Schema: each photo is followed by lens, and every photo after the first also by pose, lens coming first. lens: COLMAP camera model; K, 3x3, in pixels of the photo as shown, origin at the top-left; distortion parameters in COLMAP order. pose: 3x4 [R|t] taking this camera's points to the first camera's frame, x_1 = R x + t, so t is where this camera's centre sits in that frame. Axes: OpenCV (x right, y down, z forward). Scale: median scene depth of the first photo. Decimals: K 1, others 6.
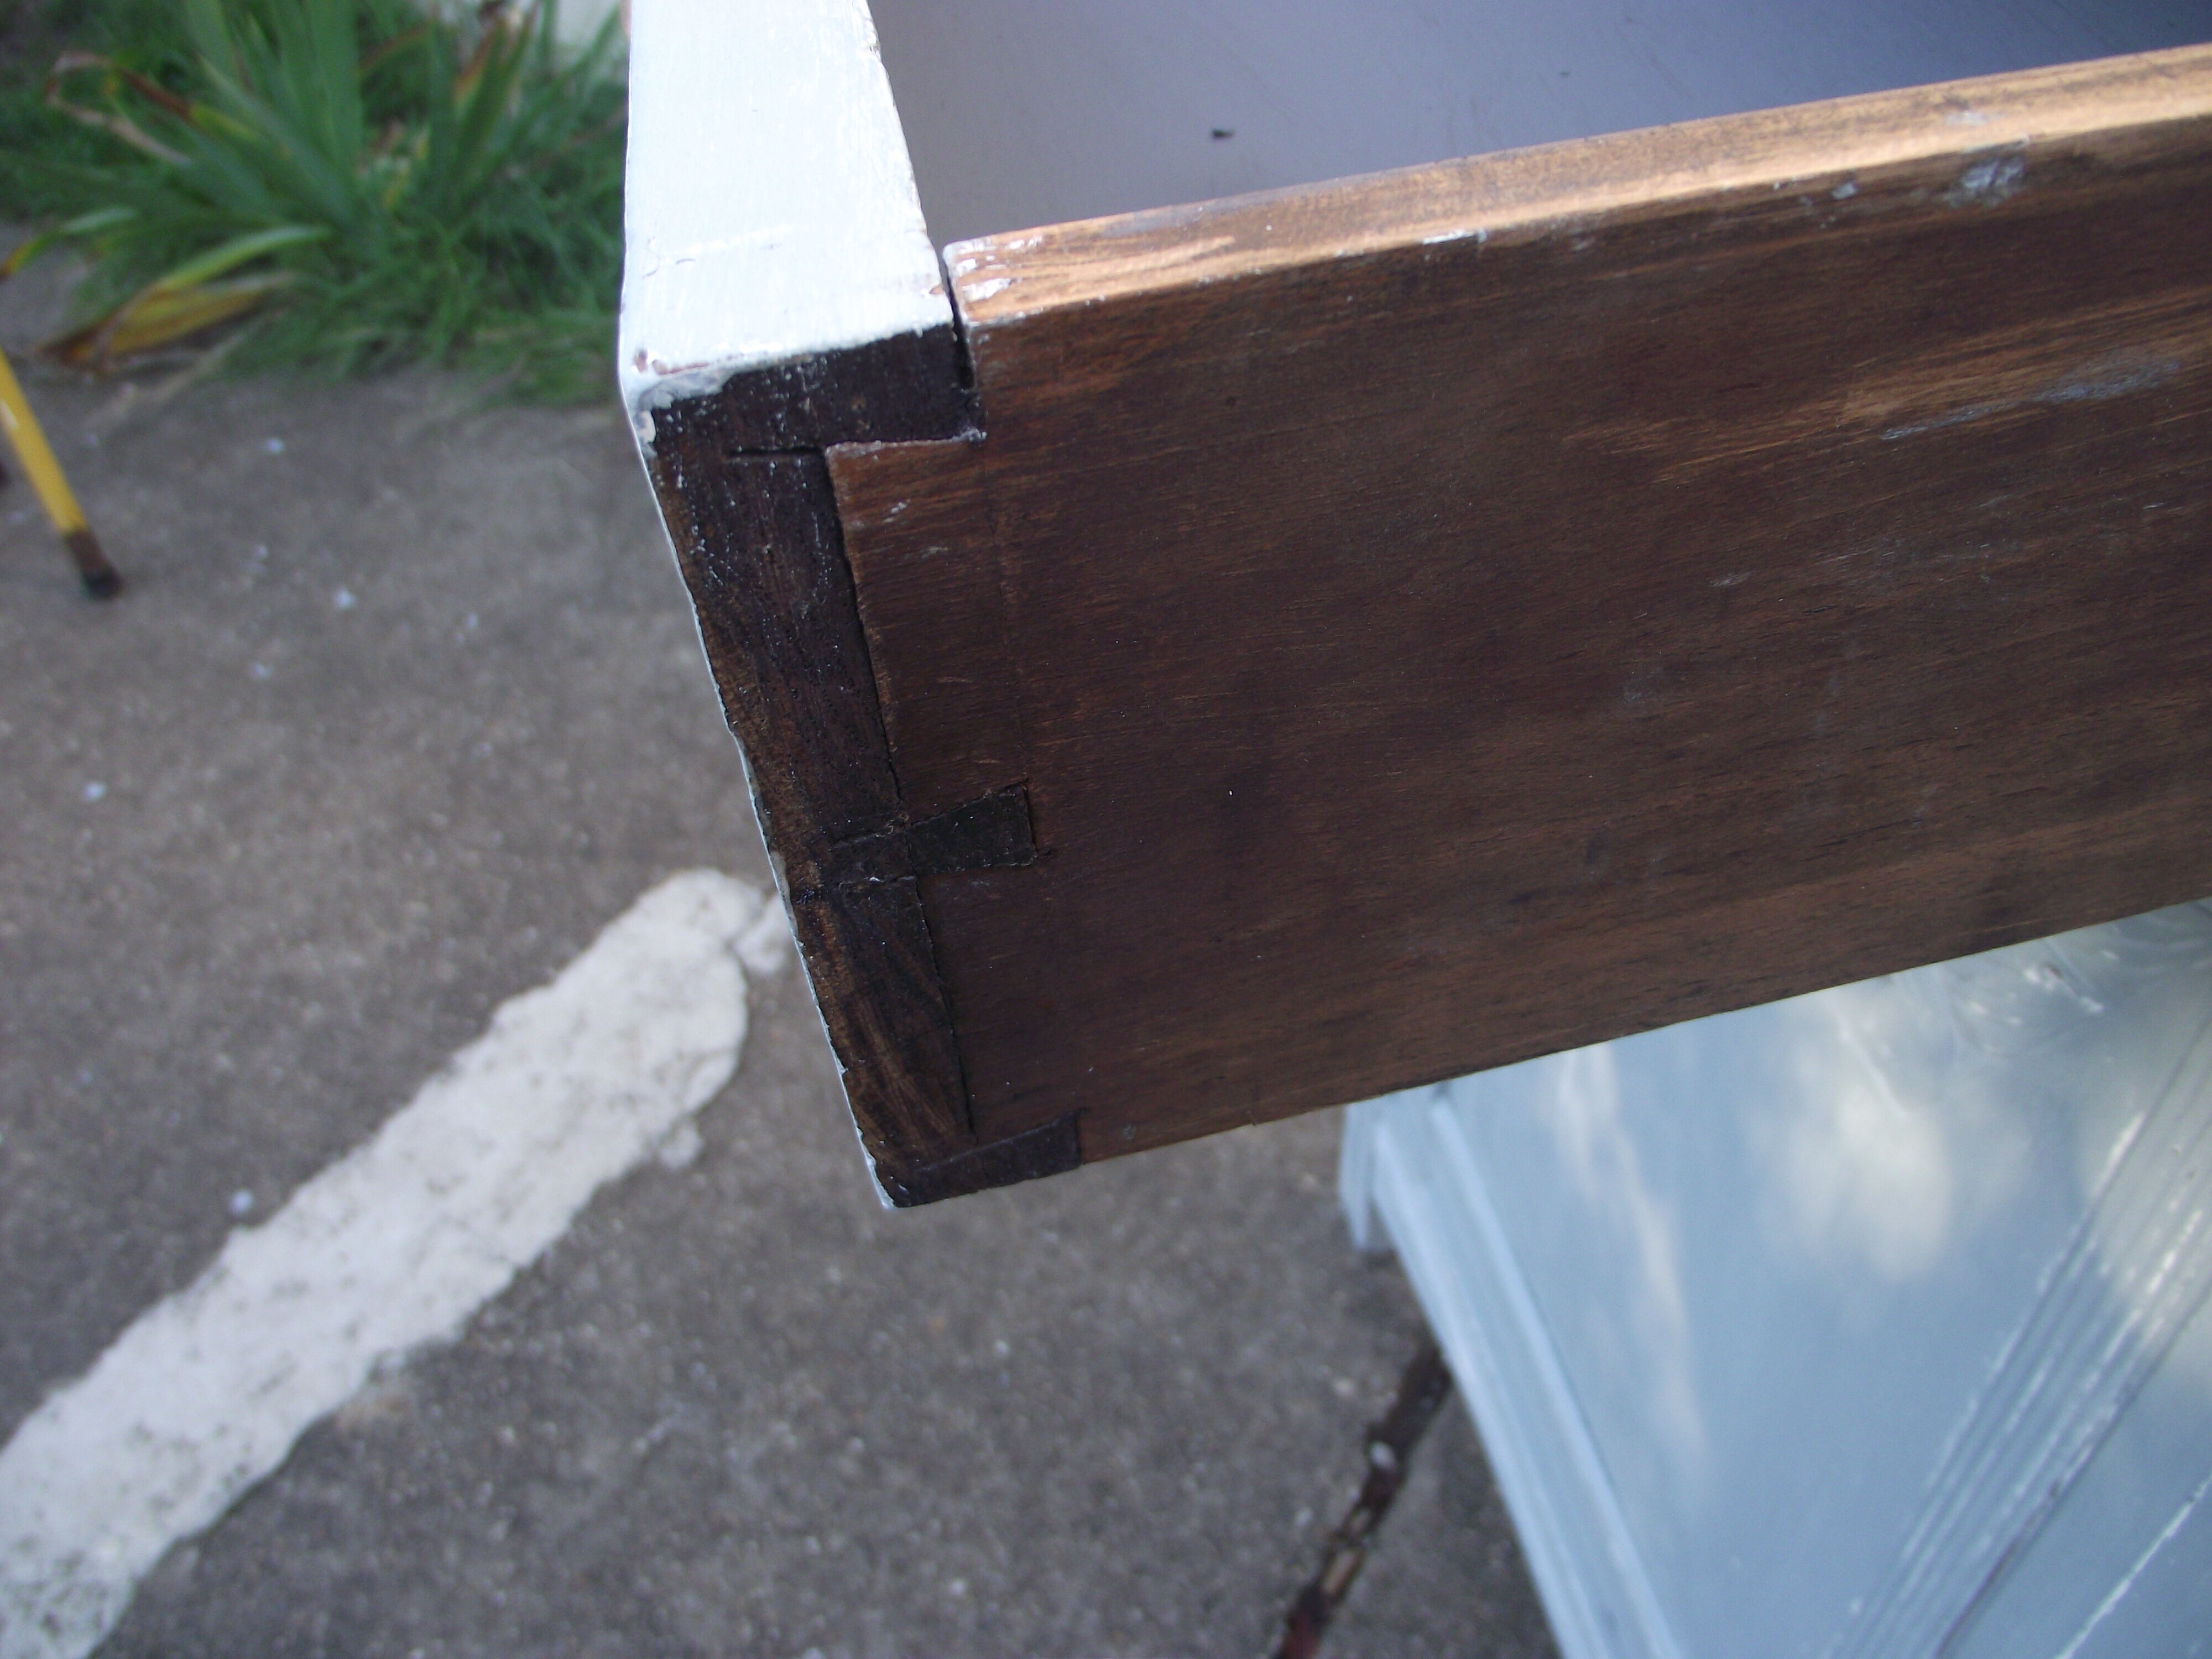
lens RADIAL K [[1744.5, 0, 1133.1], [0, 1744.5, 794.0], [0, 0, 1]] dist [-0.076894, 0.032918]
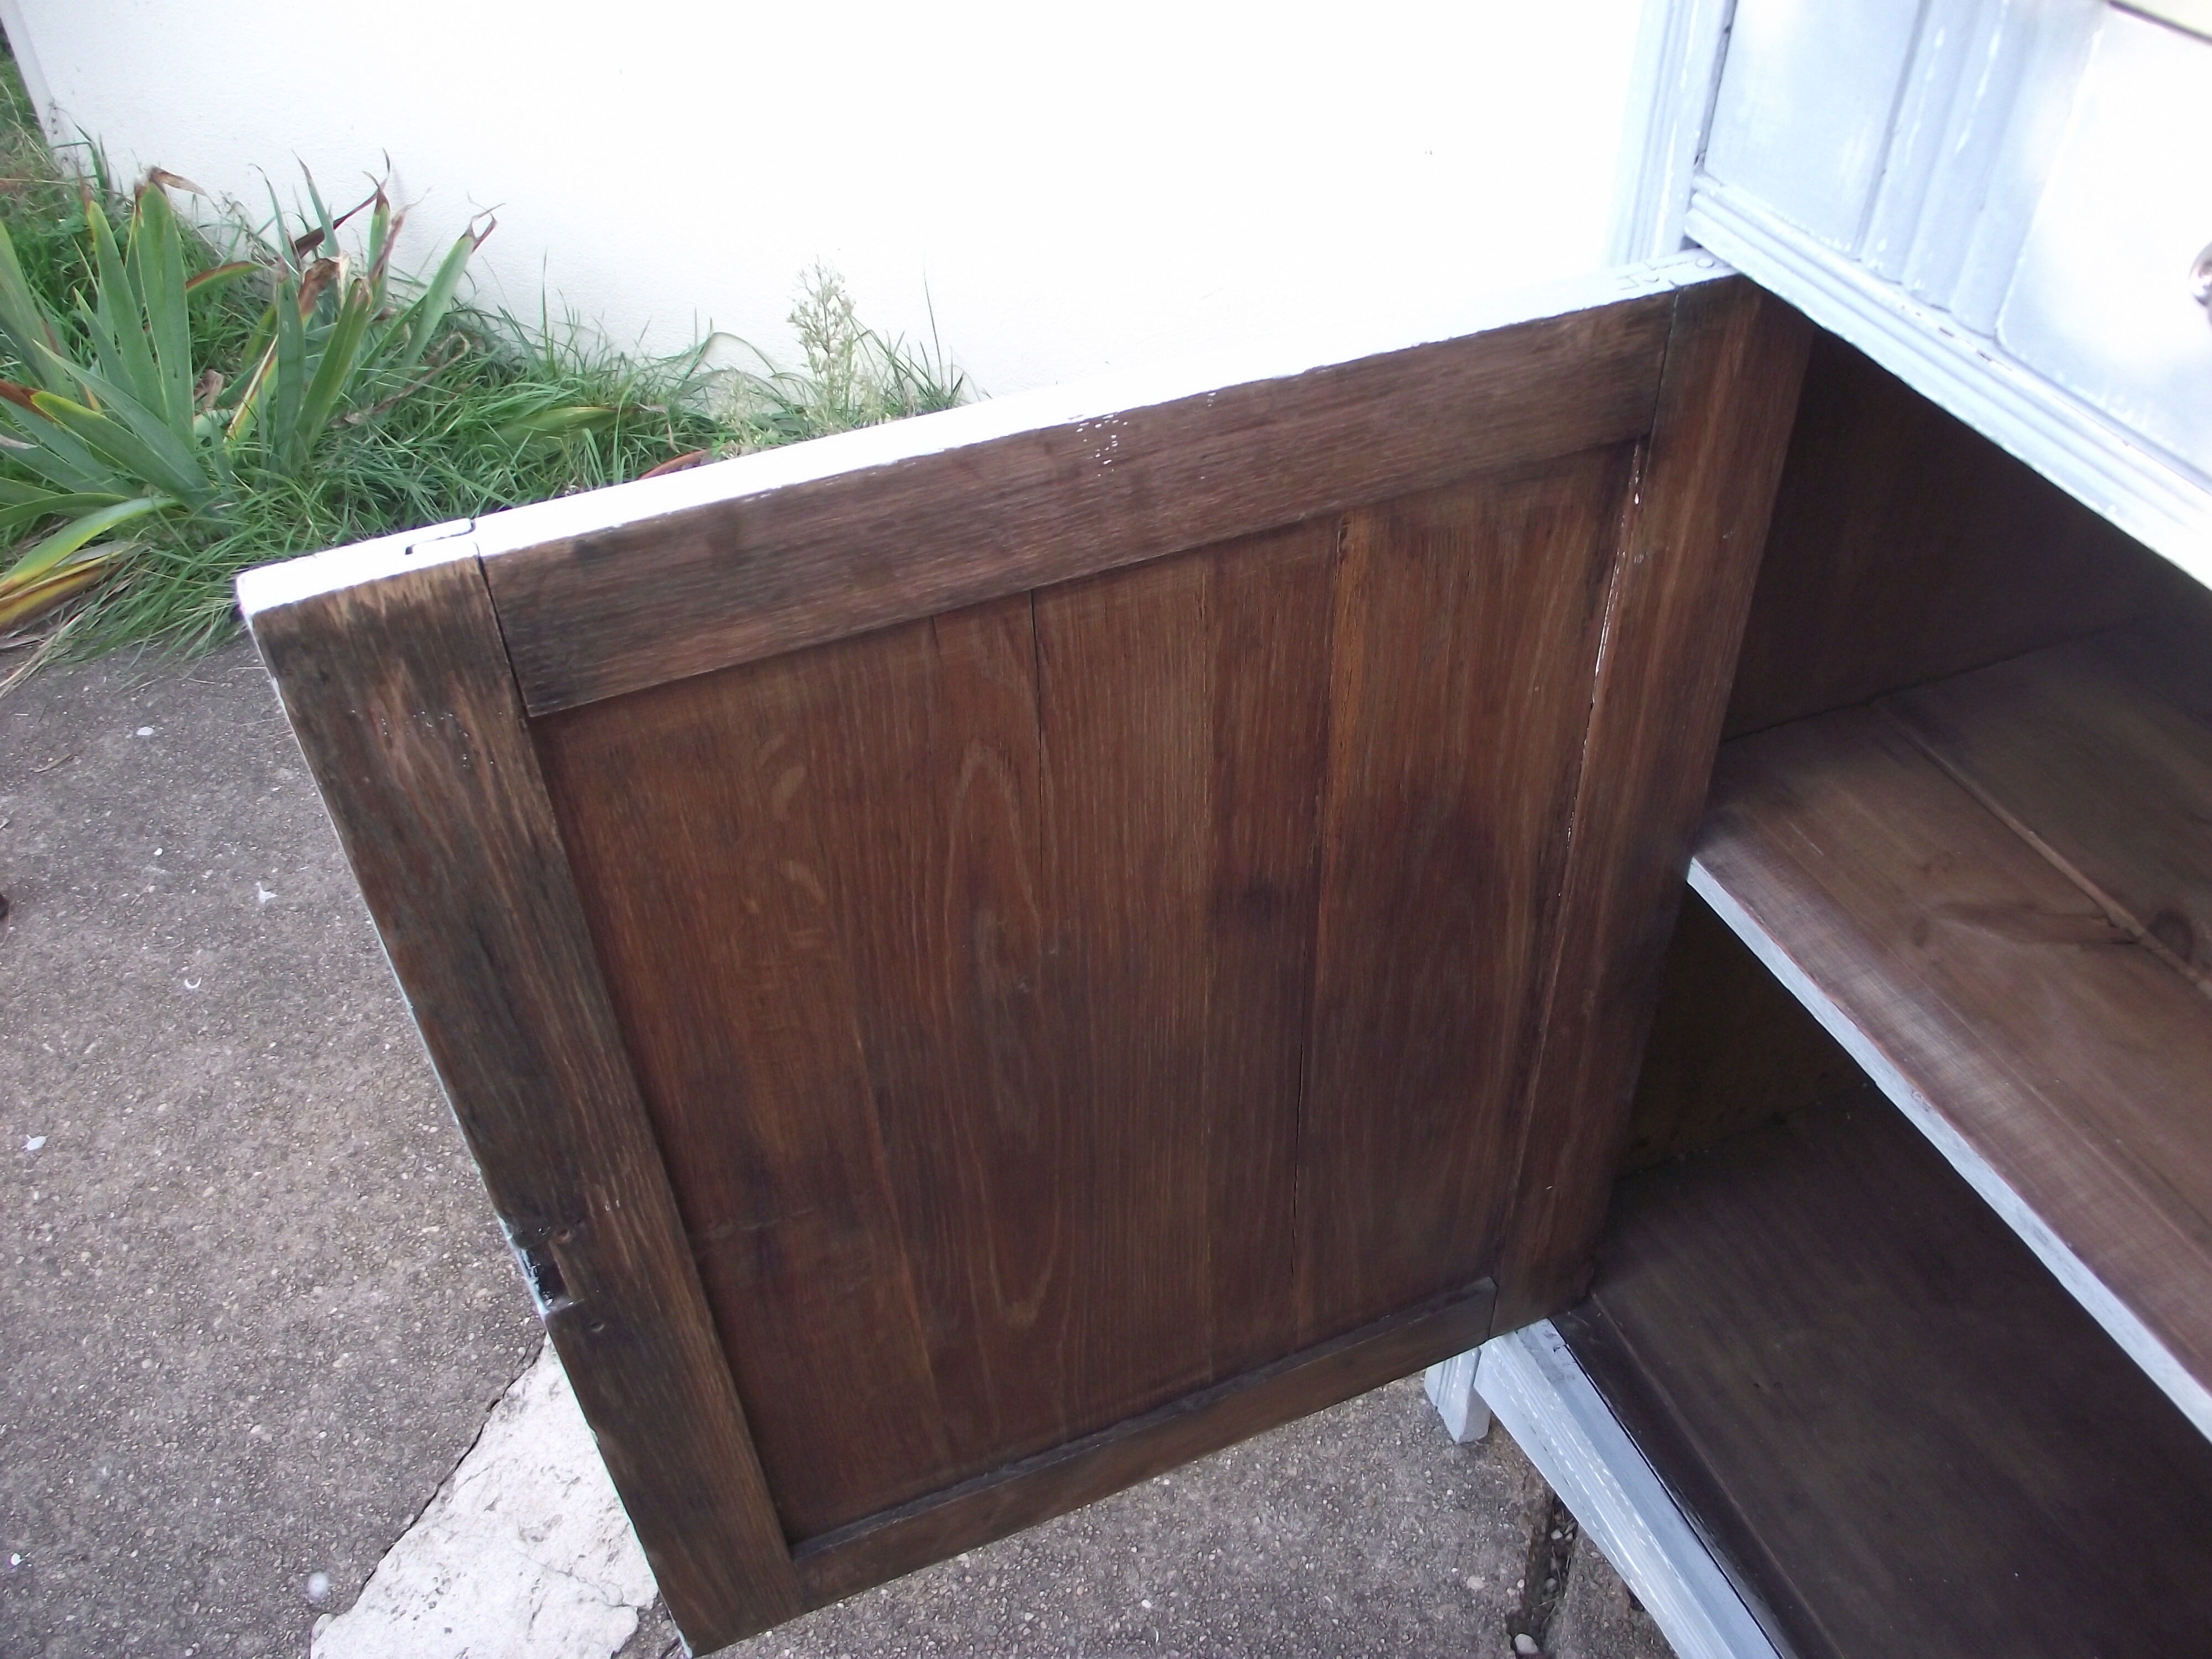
lens RADIAL K [[1744.5, 0, 1134.8], [0, 1744.5, 776.7], [0, 0, 1]] dist [-0.076894, 0.032918]
pose [[0.982400, -0.110384, 0.150687, -0.157377], [0.119310, 0.991520, -0.051506, -0.094333], [-0.143723, 0.068578, 0.987239, -0.018252]]
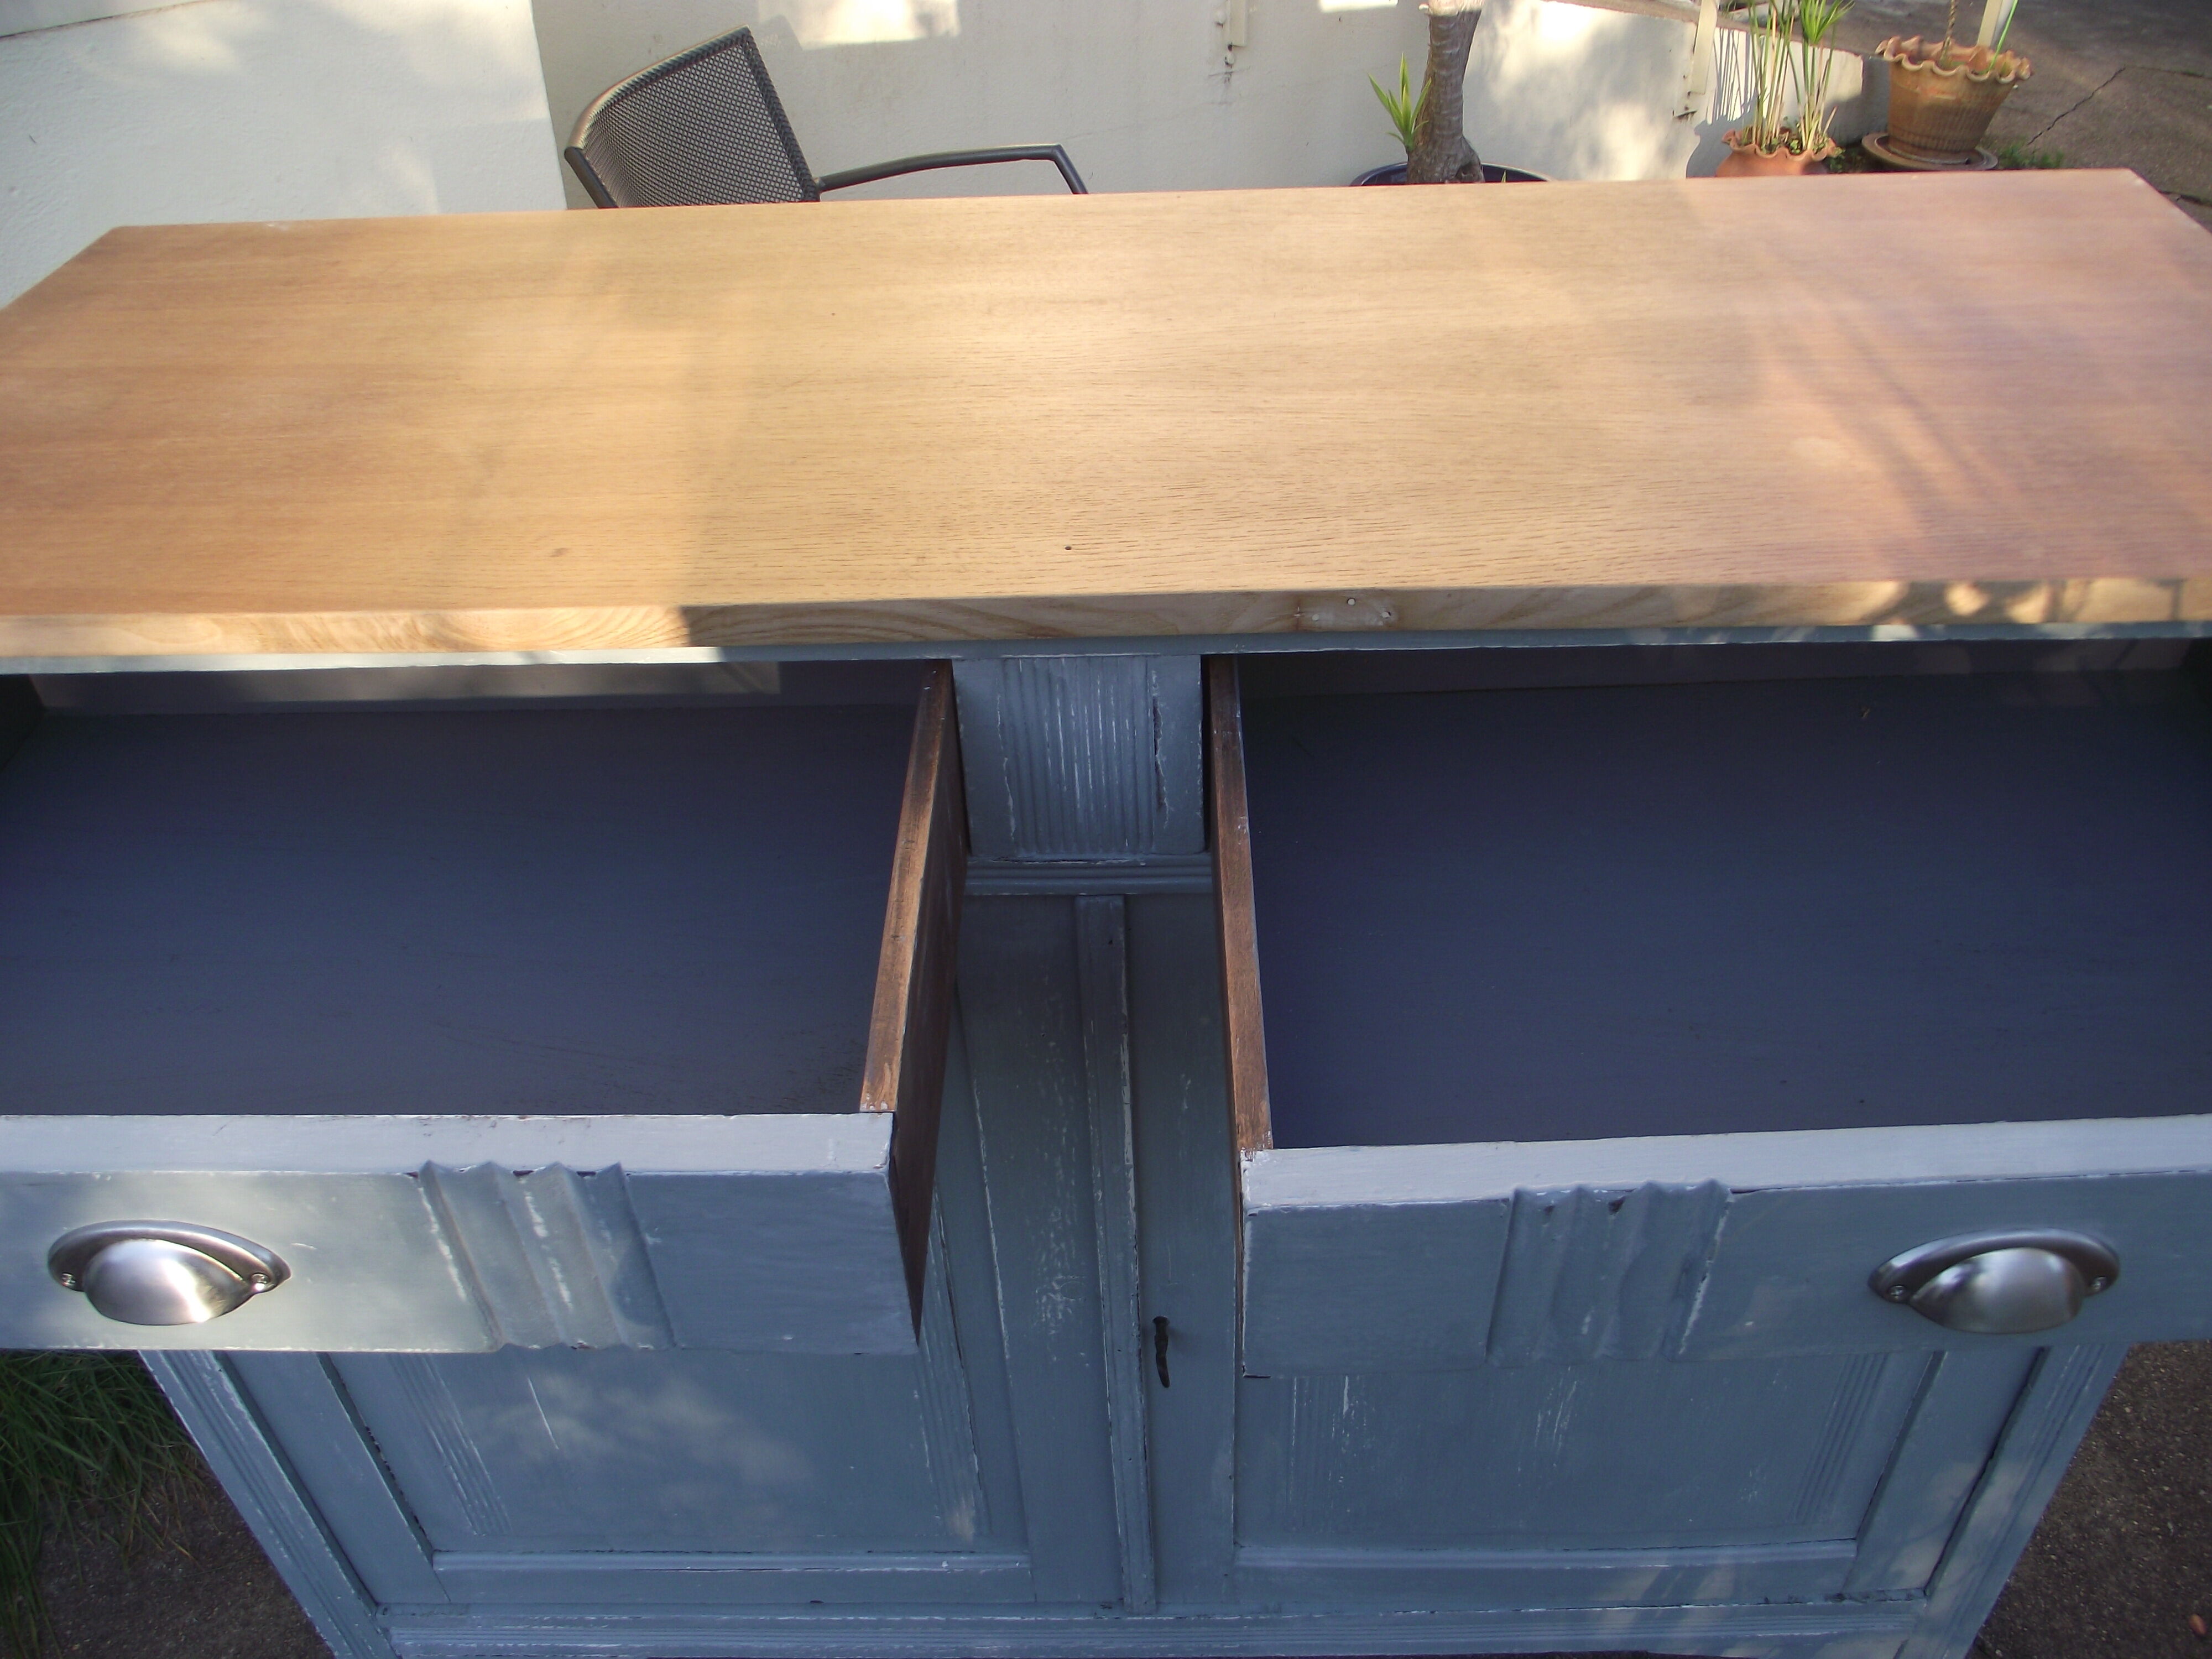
lens RADIAL K [[1744.5, 0, 1117.8], [0, 1744.5, 781.5], [0, 0, 1]] dist [-0.076894, 0.032918]
pose [[0.206326, -0.564127, 0.799494, -0.309334], [0.685027, 0.666714, 0.293651, -0.175230], [-0.698690, 0.487087, 0.524002, -0.223223]]
